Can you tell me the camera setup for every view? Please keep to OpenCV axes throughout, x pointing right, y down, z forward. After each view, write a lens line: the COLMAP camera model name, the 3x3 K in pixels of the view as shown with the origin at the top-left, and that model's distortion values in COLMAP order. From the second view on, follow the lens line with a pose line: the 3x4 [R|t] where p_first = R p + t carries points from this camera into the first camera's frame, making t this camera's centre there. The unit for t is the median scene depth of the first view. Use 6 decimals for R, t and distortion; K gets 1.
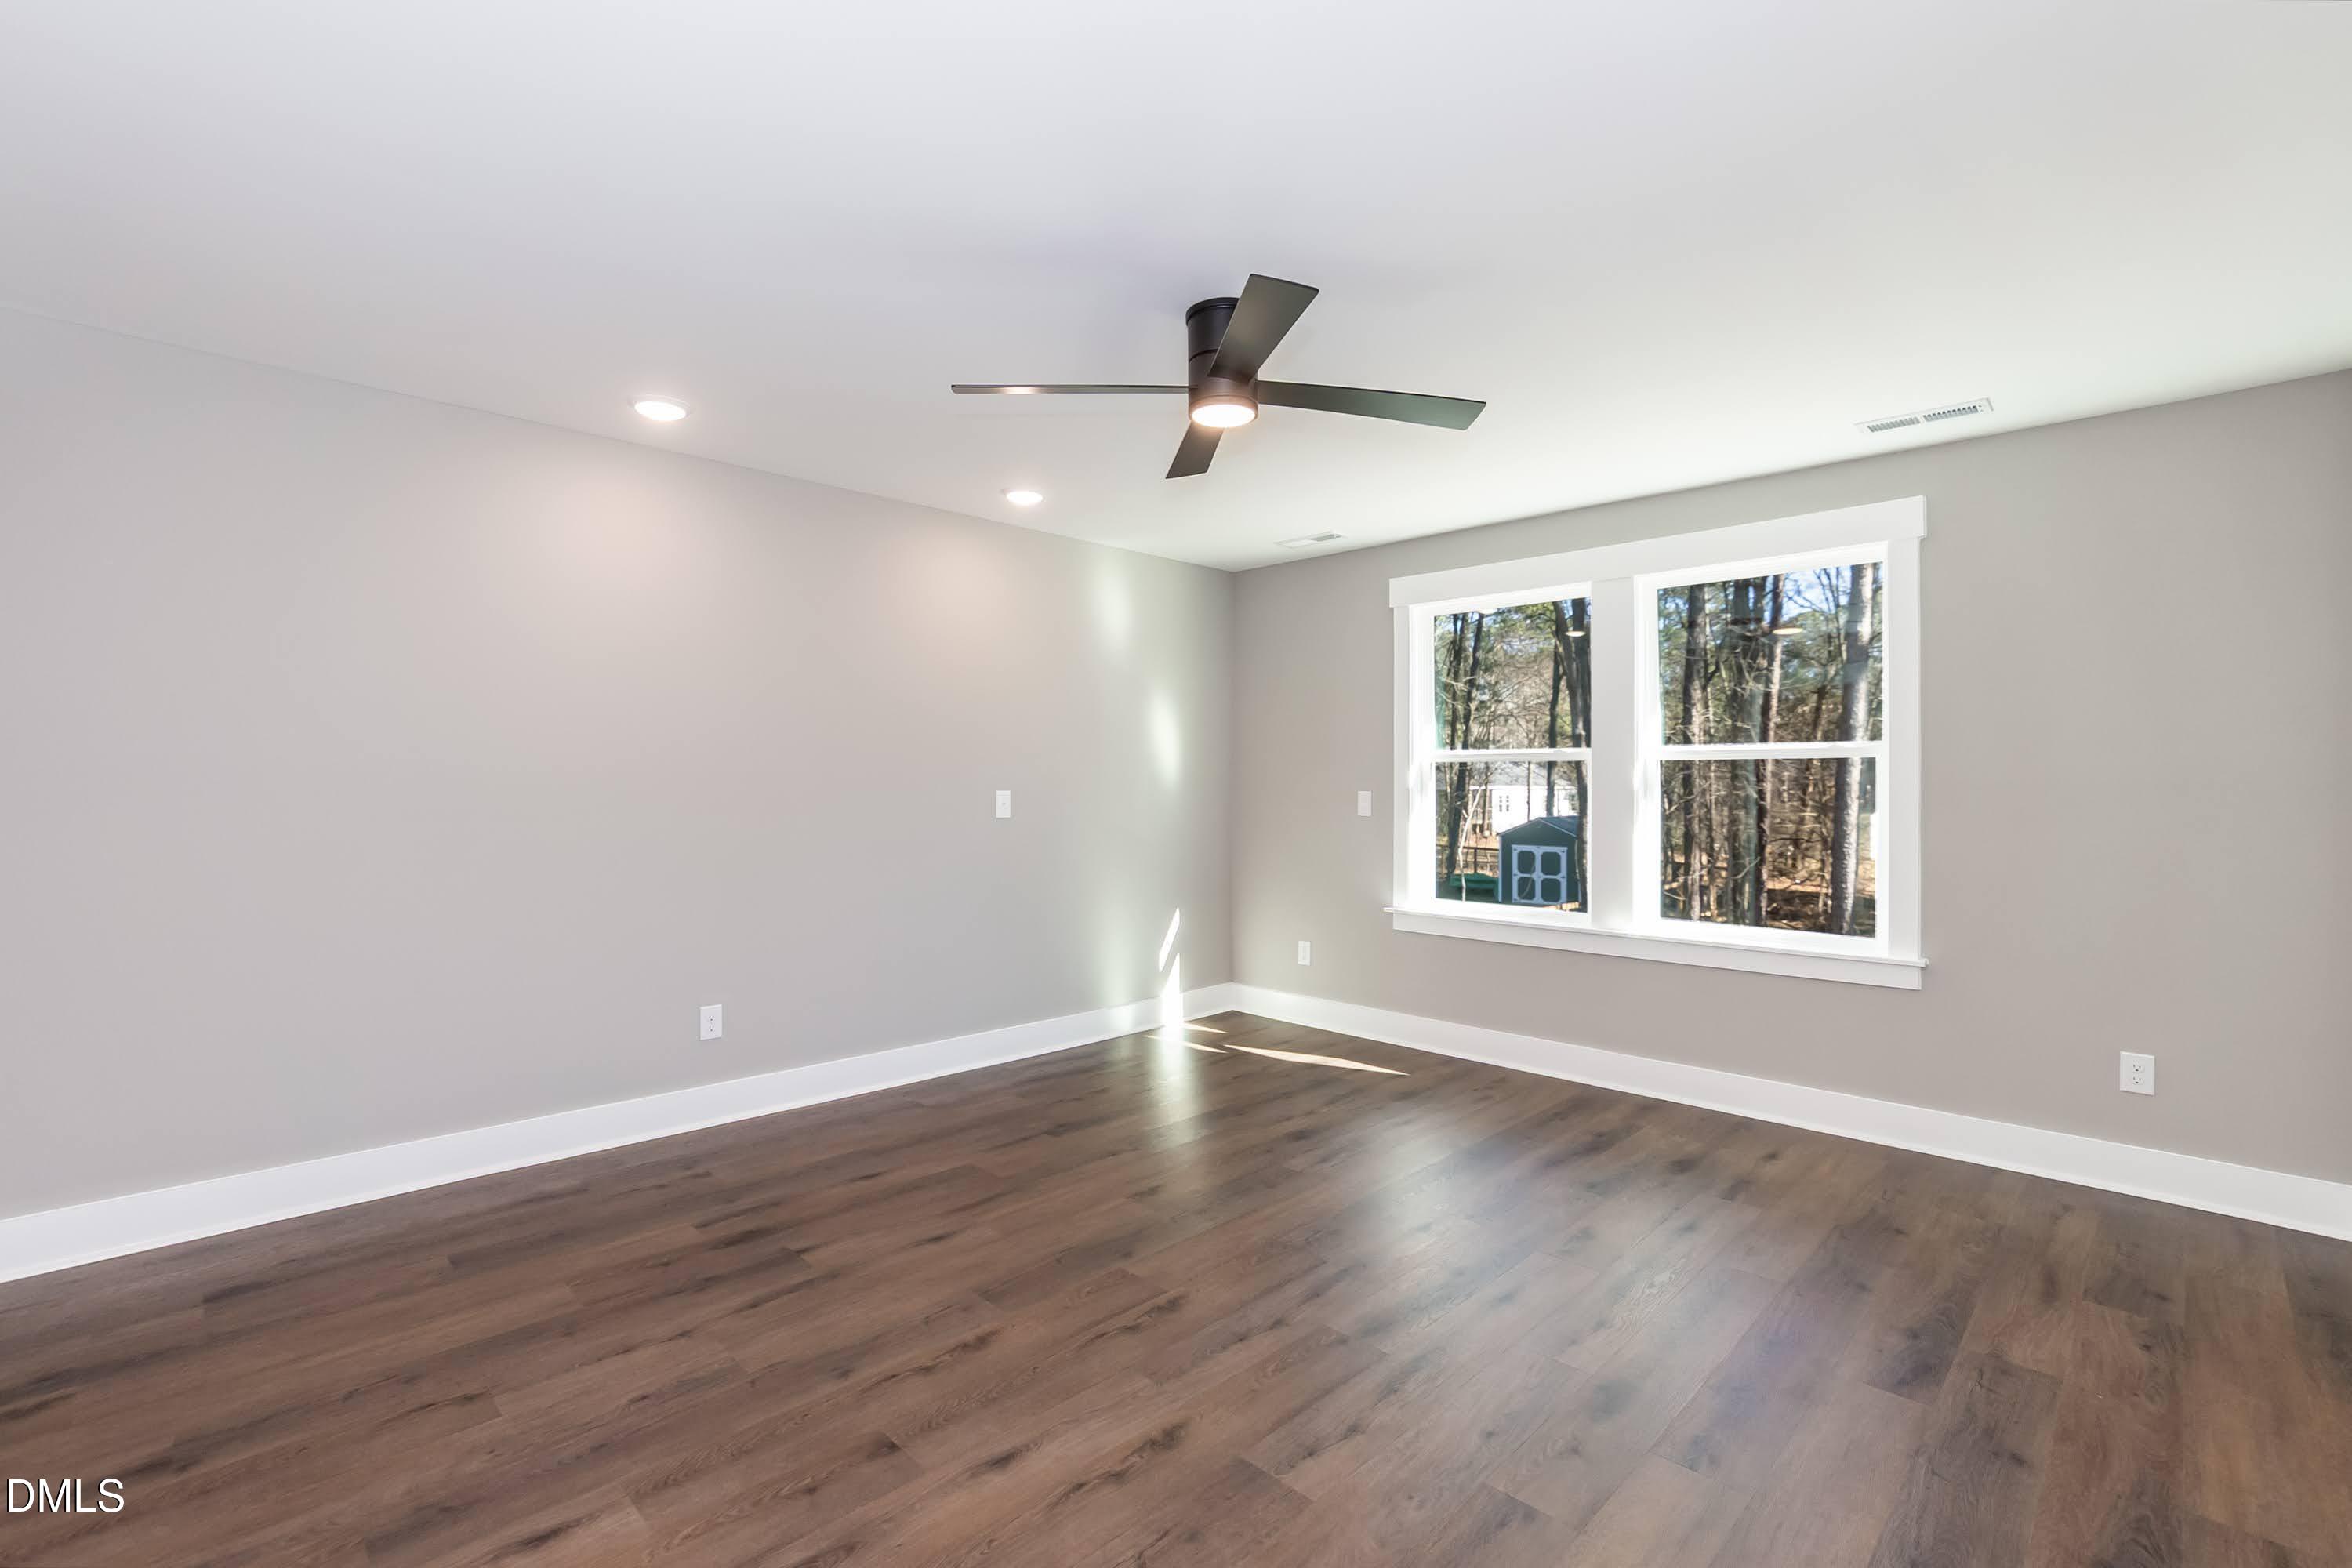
lens RADIAL K [[1047.4, 0, 1176.0], [0, 1047.4, 784.0], [0, 0, 1]] dist [-0.042857, 0.018176]
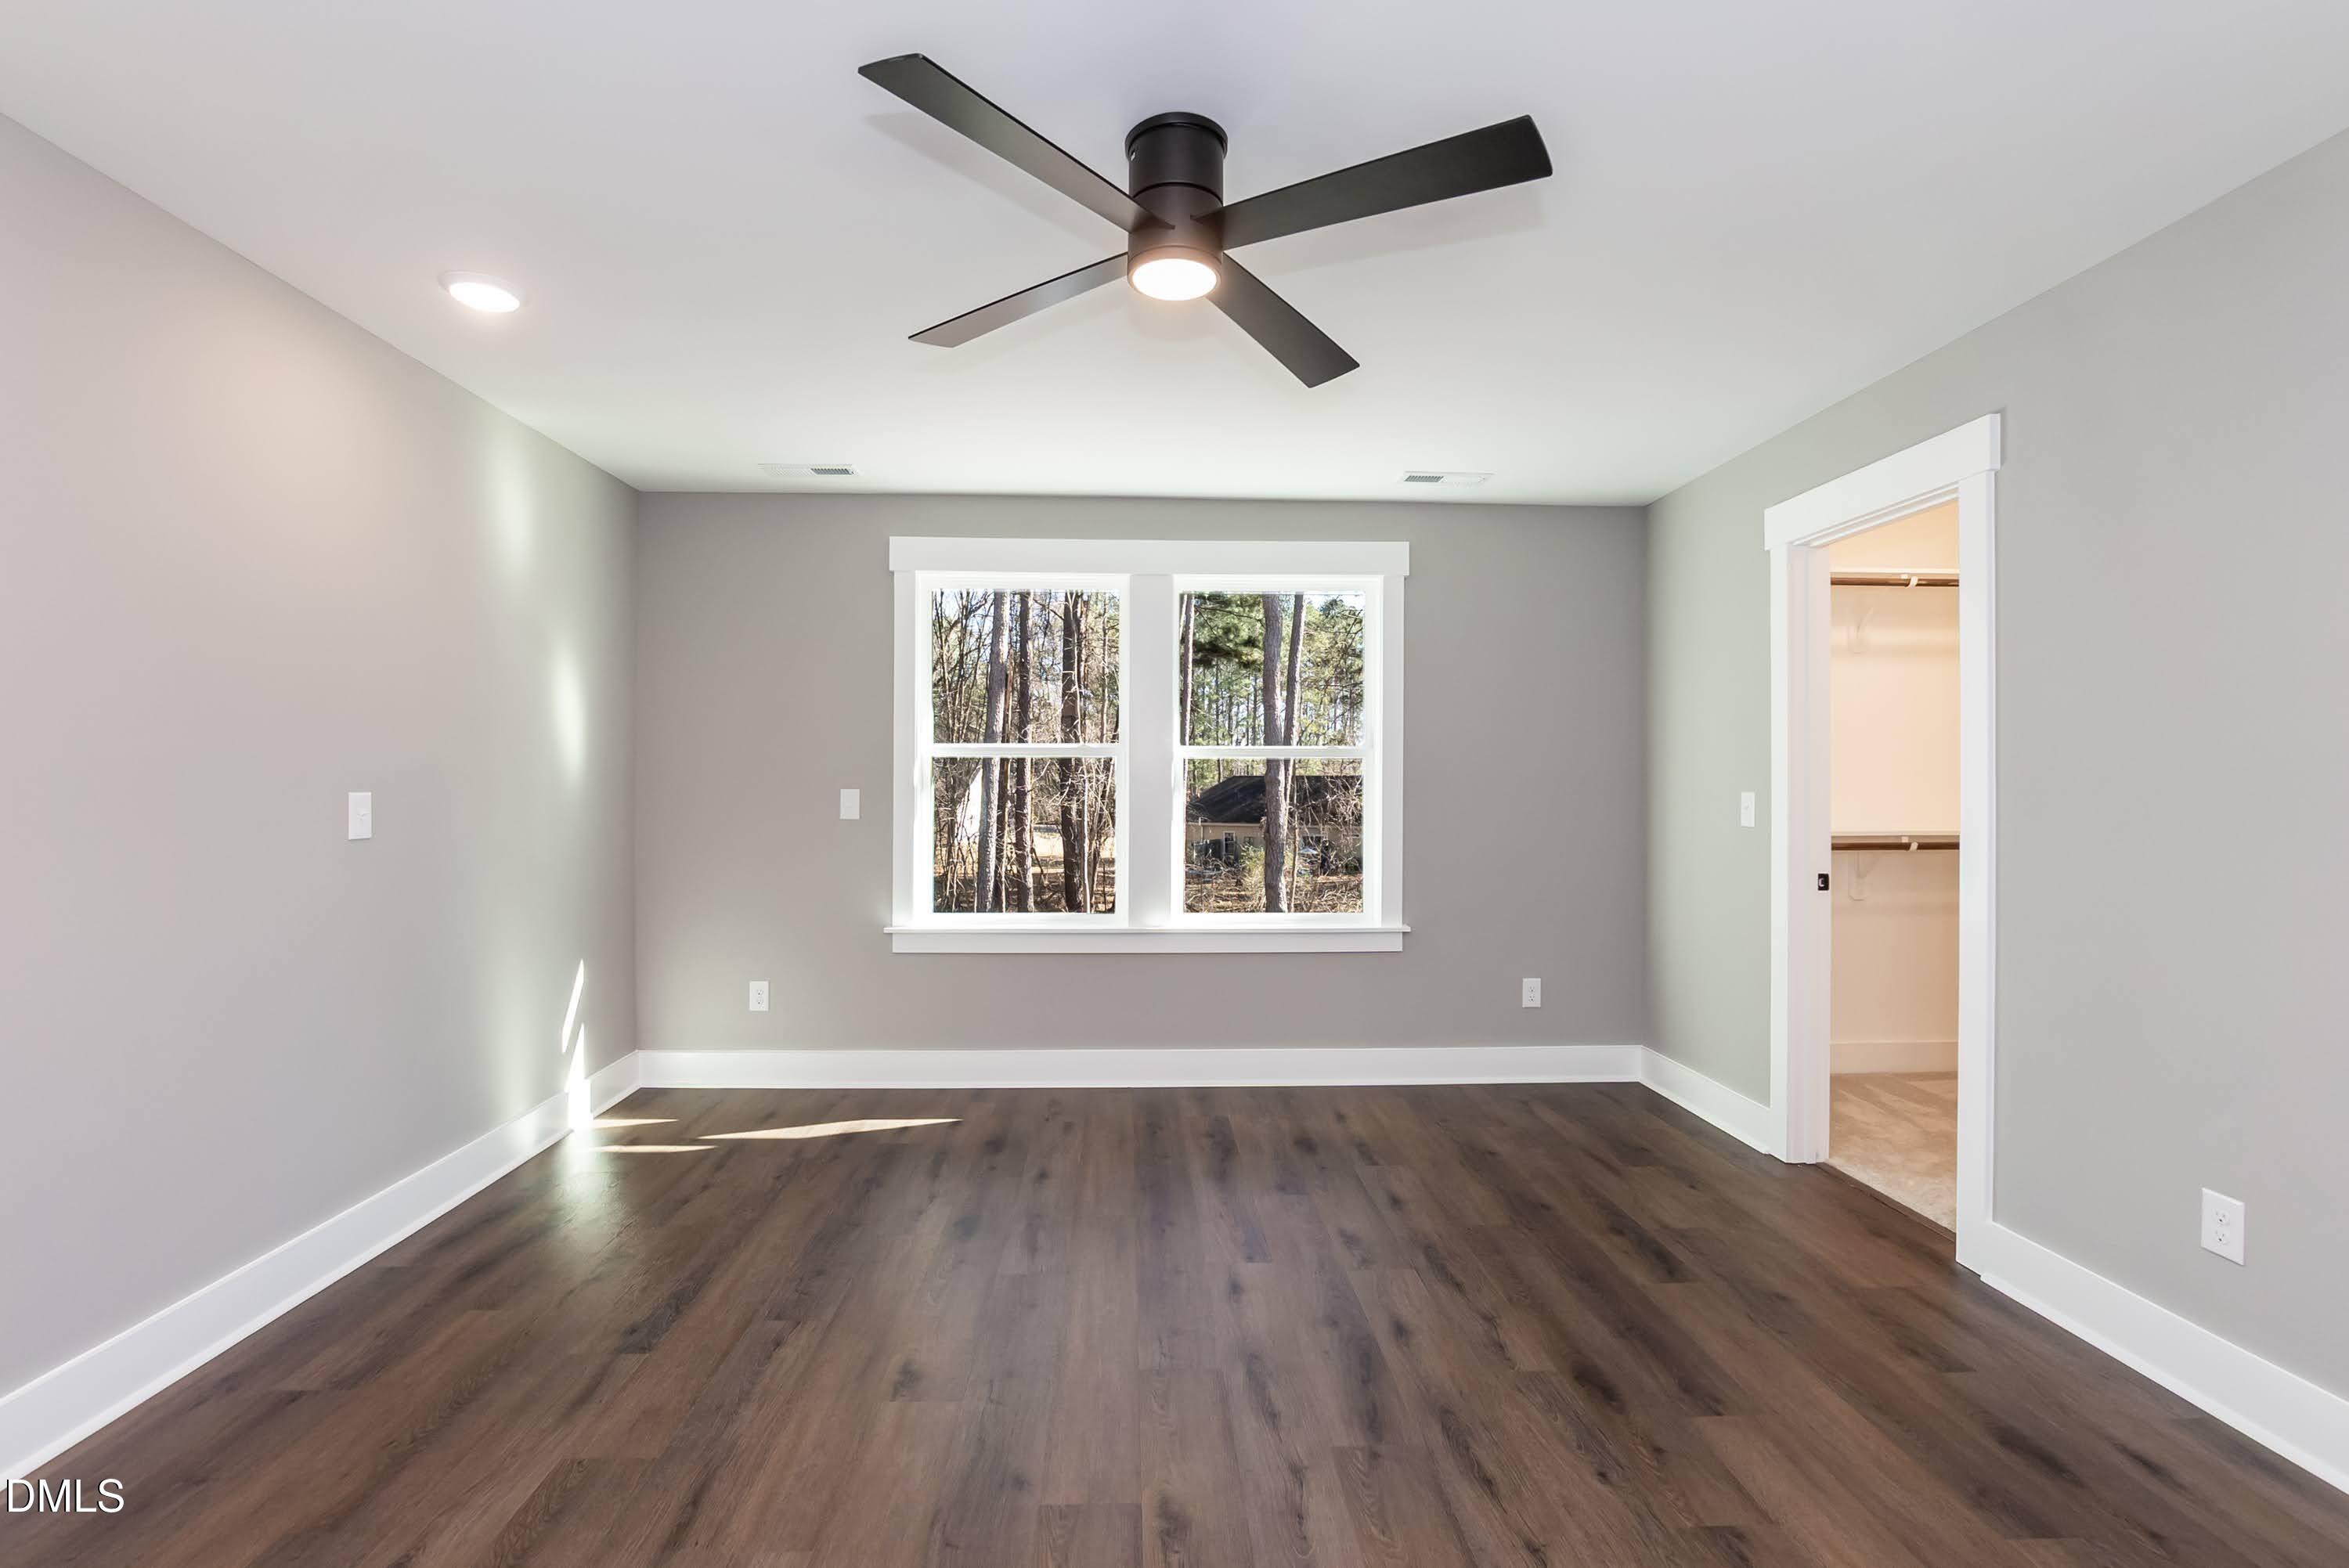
lens RADIAL K [[1045.9, 0, 1174.5], [0, 1045.9, 784.0], [0, 0, 1]] dist [-0.042857, 0.018176]
pose [[0.678917, -0.001347, 0.734214, -0.339107], [-0.000546, 0.999997, 0.002339, 0.001101], [-0.734215, -0.001989, 0.678914, 0.348089]]
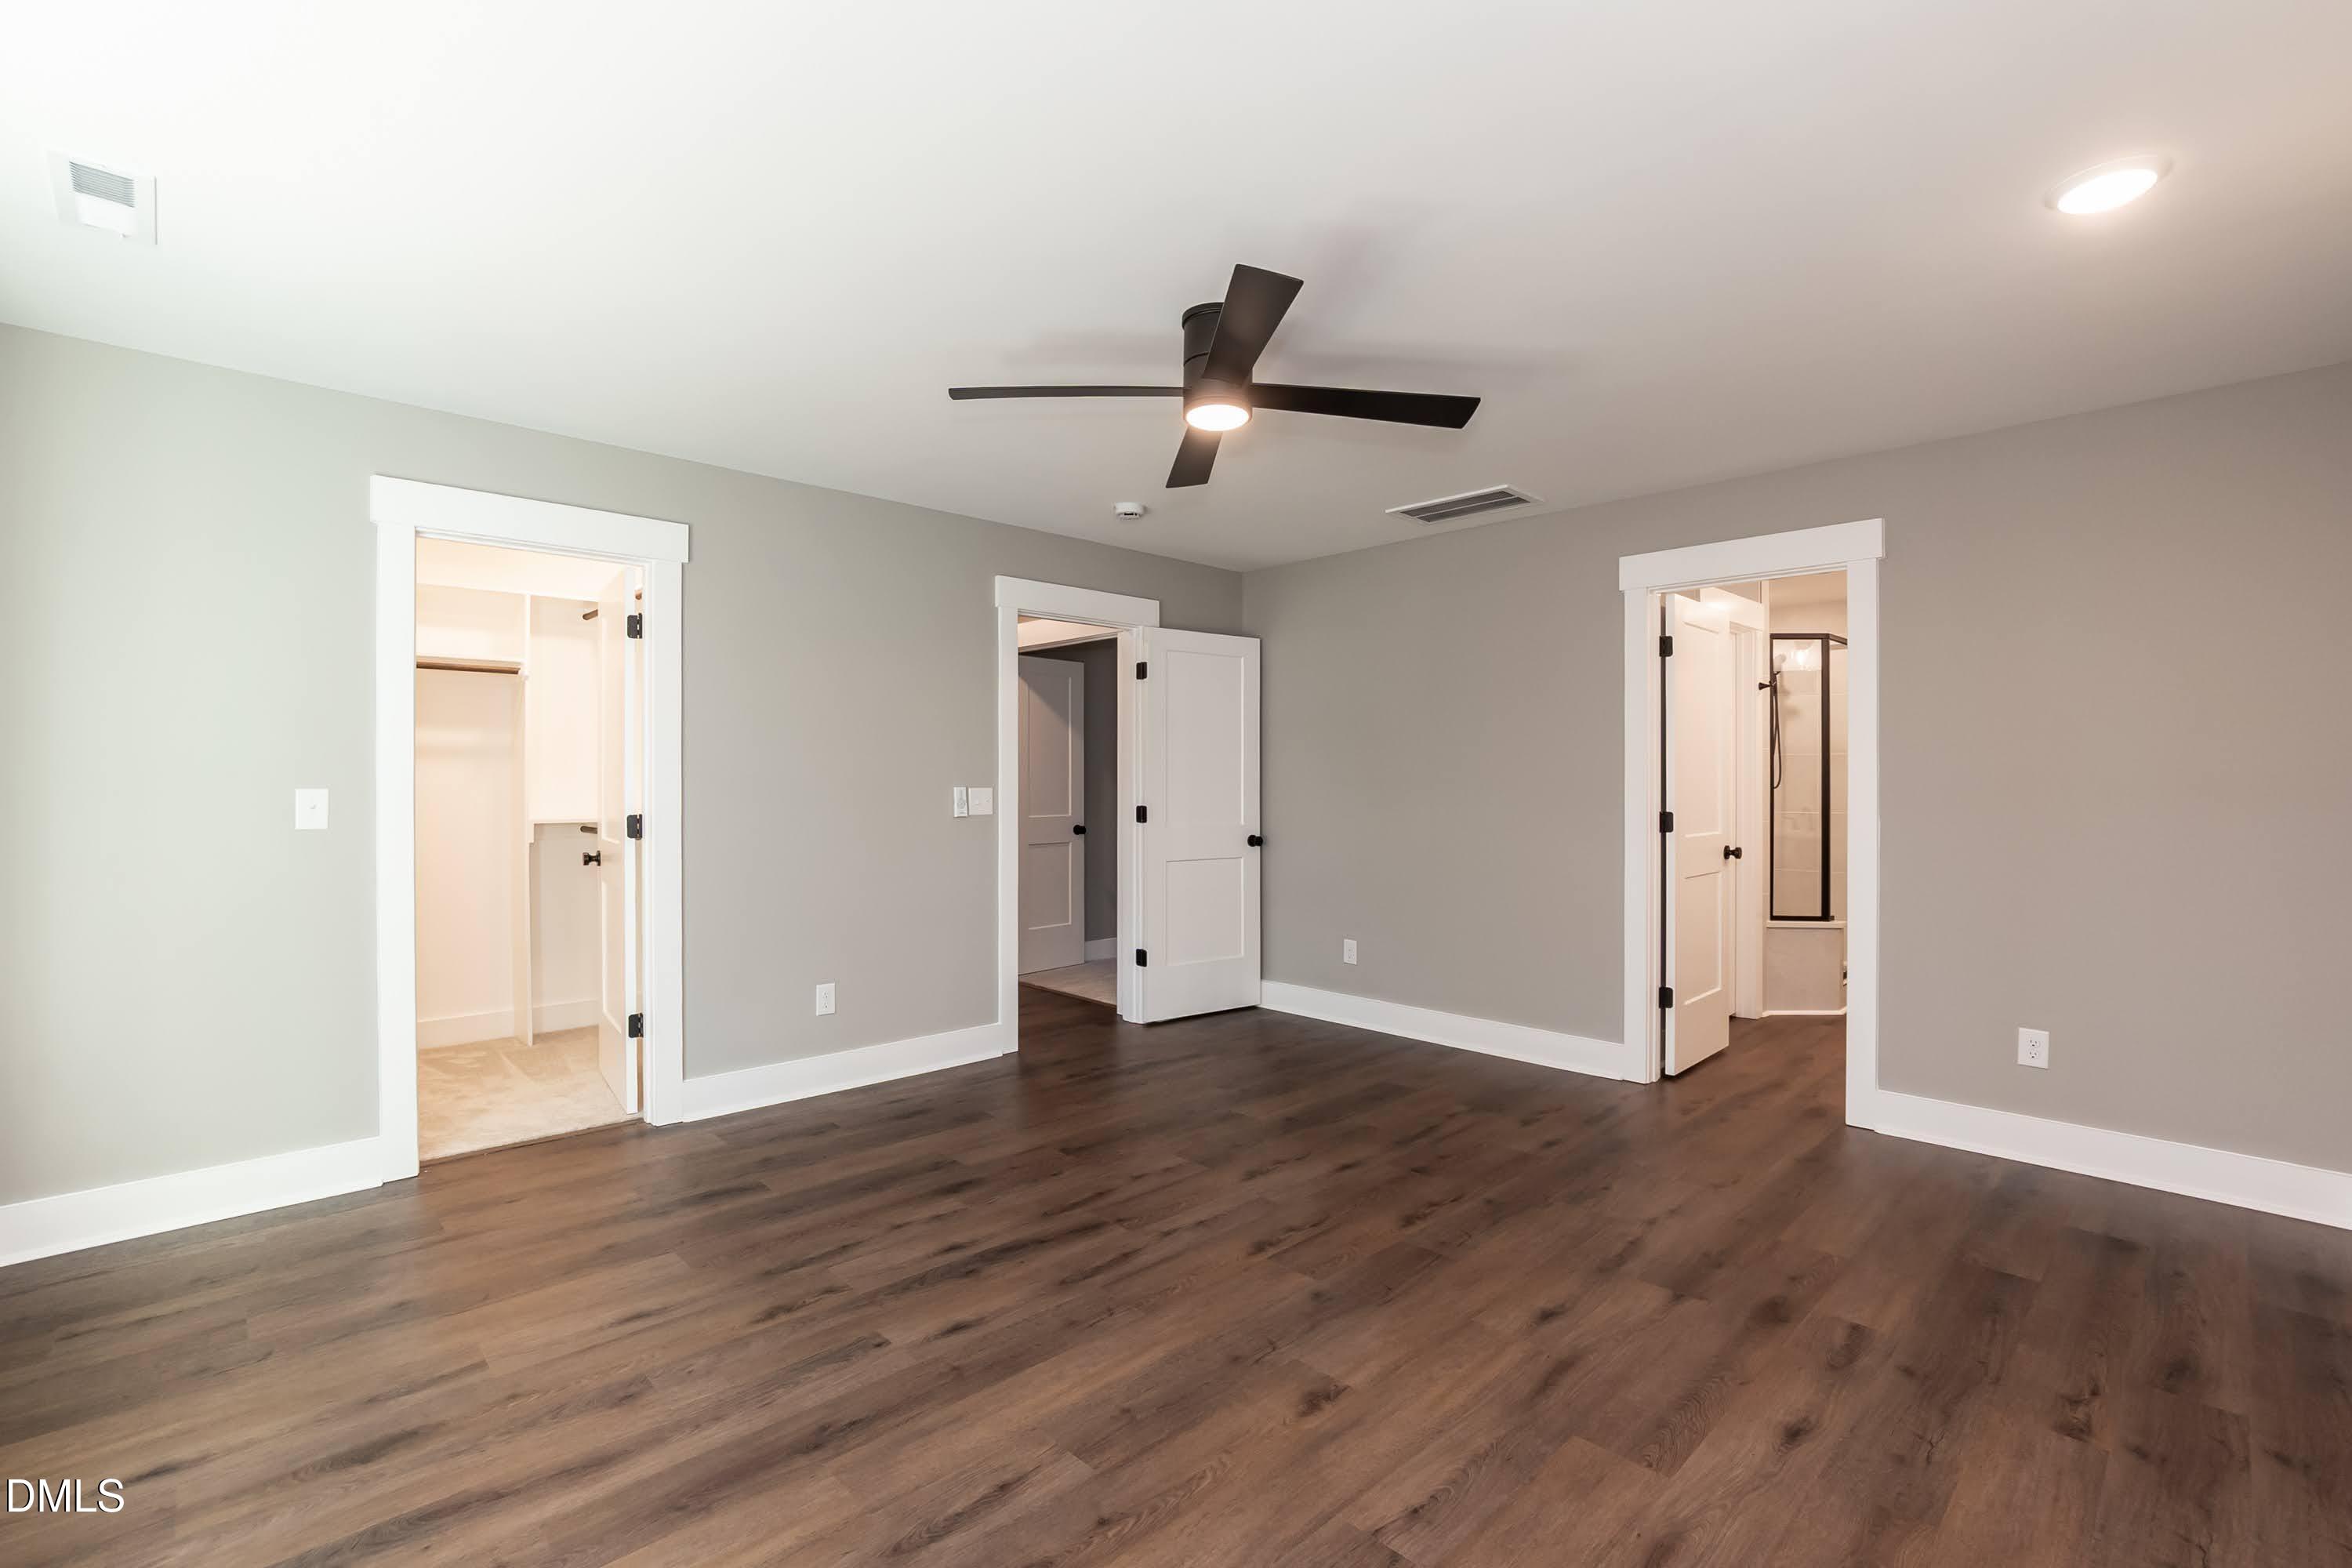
lens RADIAL K [[1037.5, 0, 1128.6], [0, 1037.5, 781.3], [0, 0, 1]] dist [0.002625, 0.000159]
pose [[-0.997673, -0.005209, 0.067977, 0.042308], [-0.005221, 0.999986, 0.000003, 0.002946], [-0.067976, -0.000352, -0.997687, 1.398348]]
